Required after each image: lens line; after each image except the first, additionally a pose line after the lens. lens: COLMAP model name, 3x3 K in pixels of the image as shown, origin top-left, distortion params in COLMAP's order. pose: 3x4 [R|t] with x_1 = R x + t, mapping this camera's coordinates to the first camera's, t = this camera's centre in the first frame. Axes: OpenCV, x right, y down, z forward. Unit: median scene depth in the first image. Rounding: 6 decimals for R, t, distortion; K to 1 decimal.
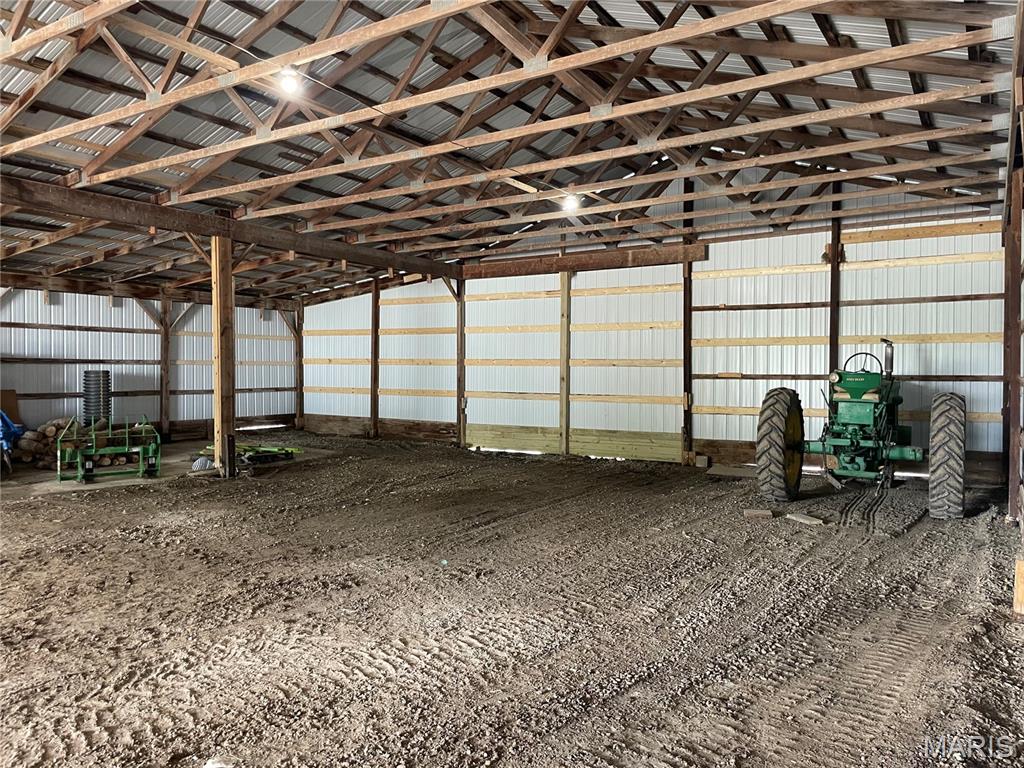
lens RADIAL K [[785.6, 0, 512.9], [0, 785.6, 380.4], [0, 0, 1]] dist [0.054351, -0.041486]
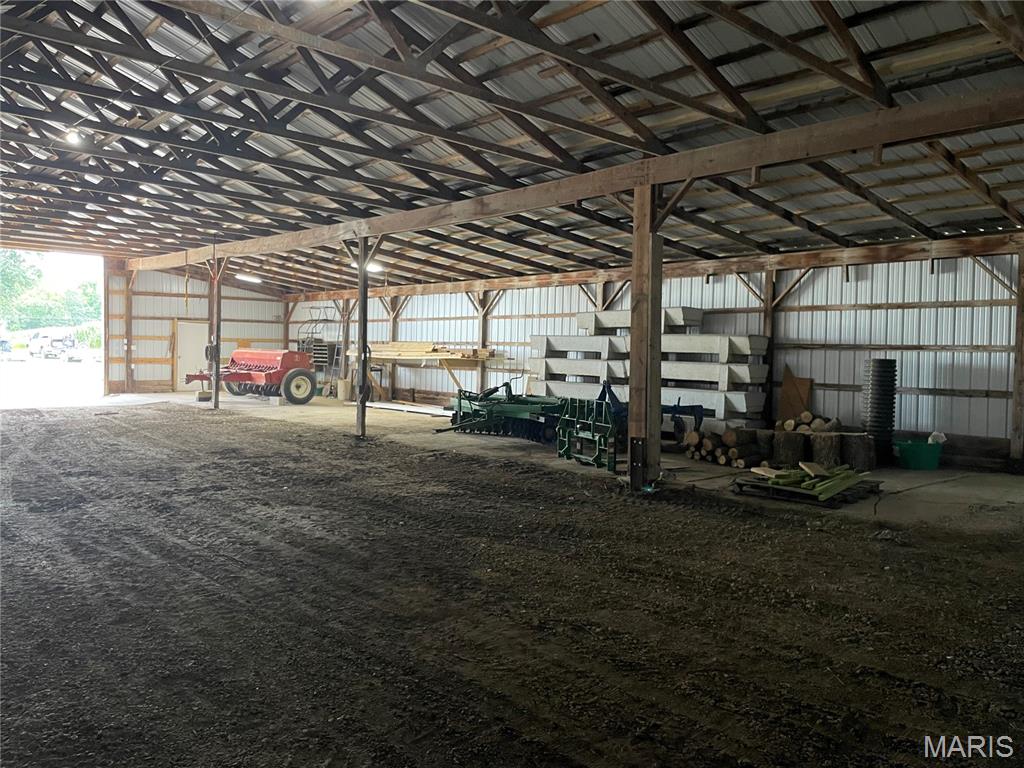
lens RADIAL K [[785.6, 0, 507.0], [0, 785.6, 384.9], [0, 0, 1]] dist [0.054351, -0.041486]
pose [[-0.251969, 0.037884, -0.966994, 0.337267], [-0.026542, 0.998587, 0.046038, -0.013432], [0.967371, 0.037266, -0.250607, 0.851731]]
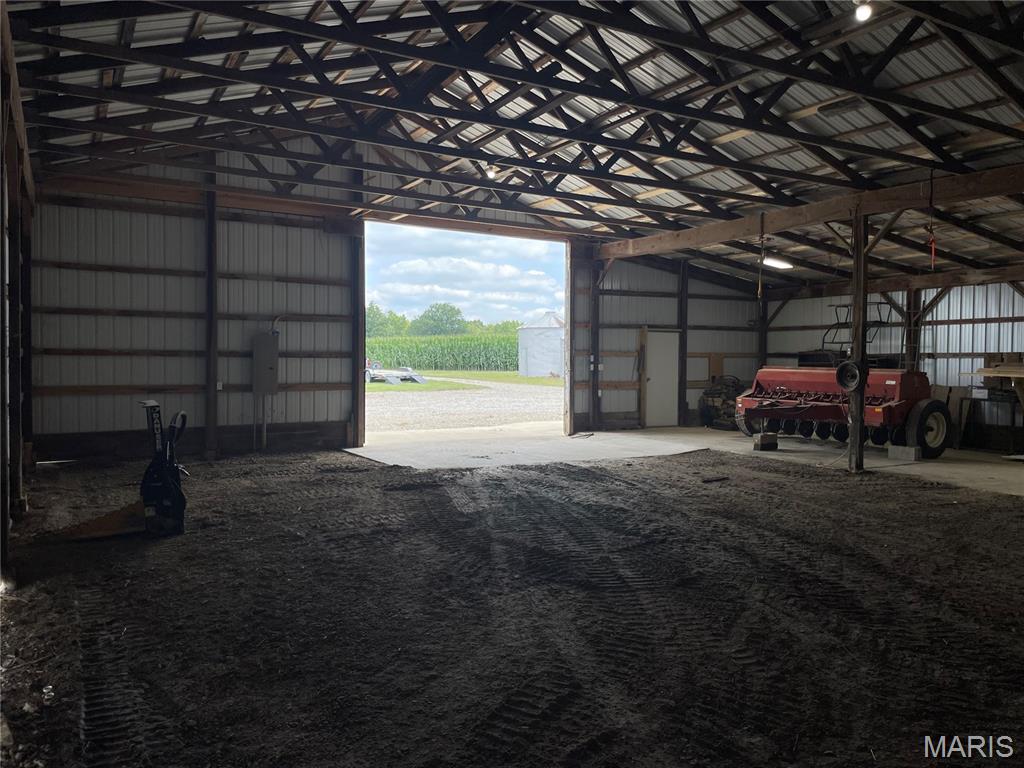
lens RADIAL K [[785.6, 0, 515.2], [0, 785.6, 377.6], [0, 0, 1]] dist [0.054351, -0.041486]
pose [[-0.460849, 0.012679, -0.887388, 0.269029], [-0.016486, 0.999603, 0.022844, -0.011130], [0.887326, 0.025157, -0.460457, 0.685557]]
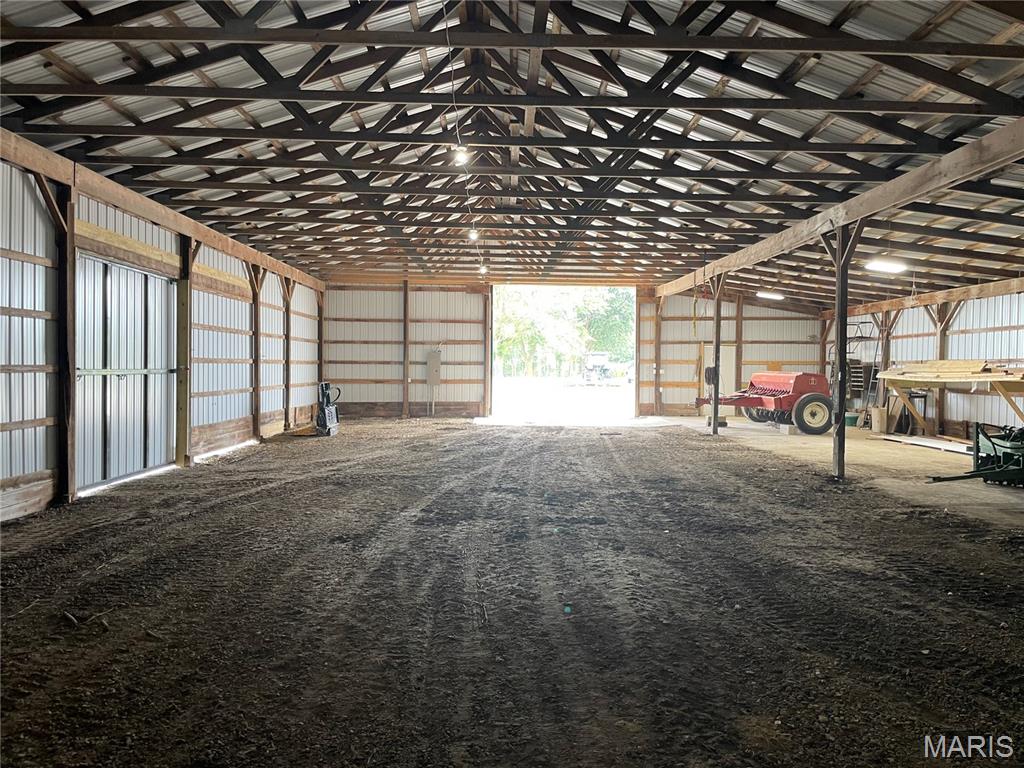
lens RADIAL K [[785.6, 0, 507.1], [0, 785.6, 384.4], [0, 0, 1]] dist [0.054351, -0.041486]
pose [[-0.832989, 0.001393, -0.553287, 0.292815], [-0.016016, 0.999517, 0.026630, -0.011886], [0.553057, 0.031044, -0.832565, 0.862670]]
